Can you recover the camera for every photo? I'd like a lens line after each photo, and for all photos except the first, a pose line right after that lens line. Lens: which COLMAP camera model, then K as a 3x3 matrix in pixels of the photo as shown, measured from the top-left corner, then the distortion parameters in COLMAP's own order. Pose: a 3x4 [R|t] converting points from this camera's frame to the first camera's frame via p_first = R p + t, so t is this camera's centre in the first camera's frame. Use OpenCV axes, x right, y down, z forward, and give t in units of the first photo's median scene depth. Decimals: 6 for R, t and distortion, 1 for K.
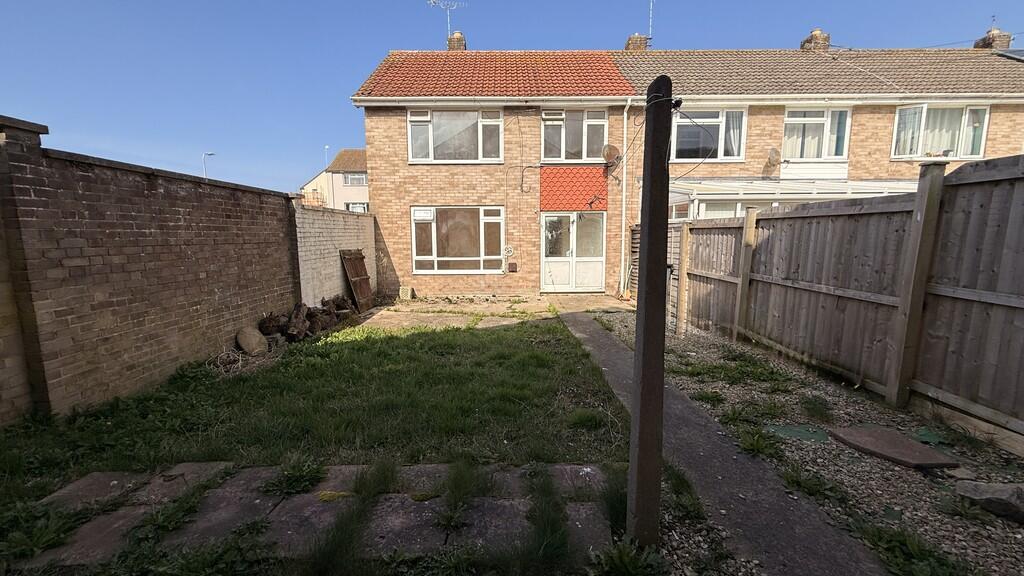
lens RADIAL K [[407.1, 0, 510.3], [0, 407.1, 287.6], [0, 0, 1]] dist [0.000866, -0.000004]
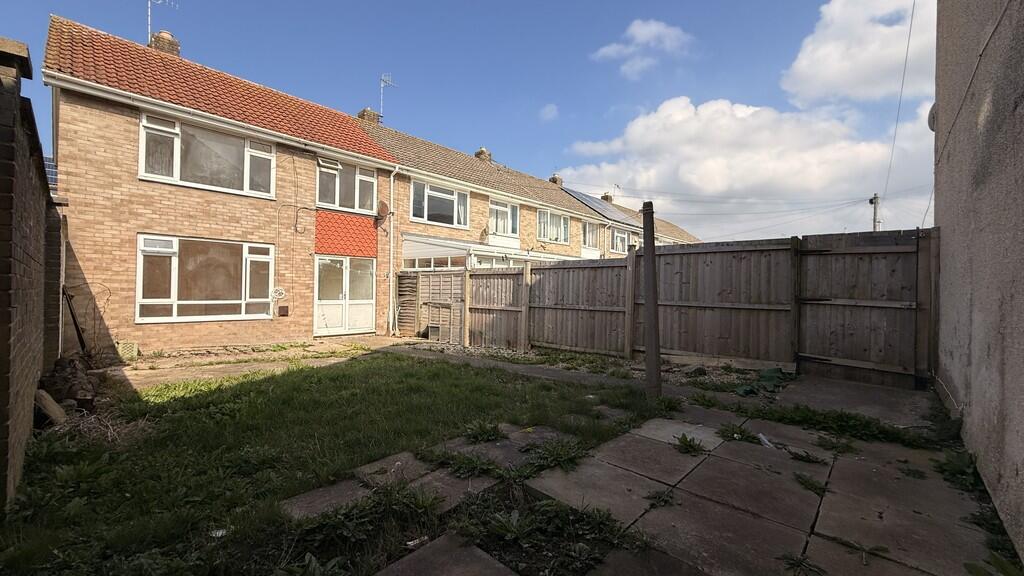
lens RADIAL K [[408.9, 0, 509.5], [0, 408.9, 286.8], [0, 0, 1]] dist [0.001158, 0.000195]
pose [[0.684177, 0.021459, 0.729001, -0.334111], [0.077906, 0.991698, -0.102307, 0.031544], [-0.725143, 0.126789, 0.676825, -0.002336]]
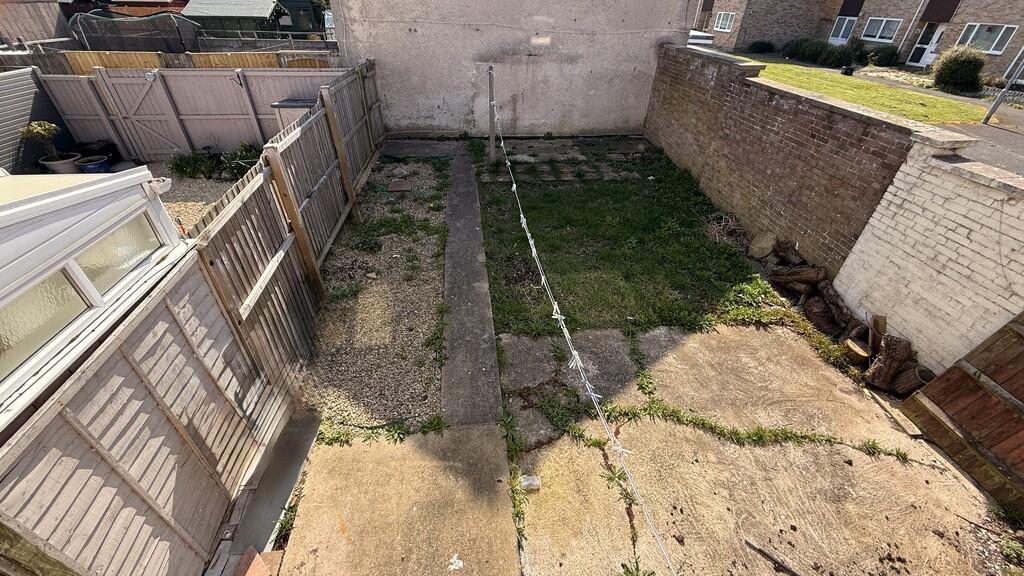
lens RADIAL K [[408.9, 0, 509.5], [0, 408.9, 286.8], [0, 0, 1]] dist [0.001158, 0.000195]
pose [[-0.994466, 0.052847, -0.090805, 0.117317], [-0.024130, 0.726300, 0.686954, -0.312268], [0.102255, 0.685343, -0.721005, 1.009448]]
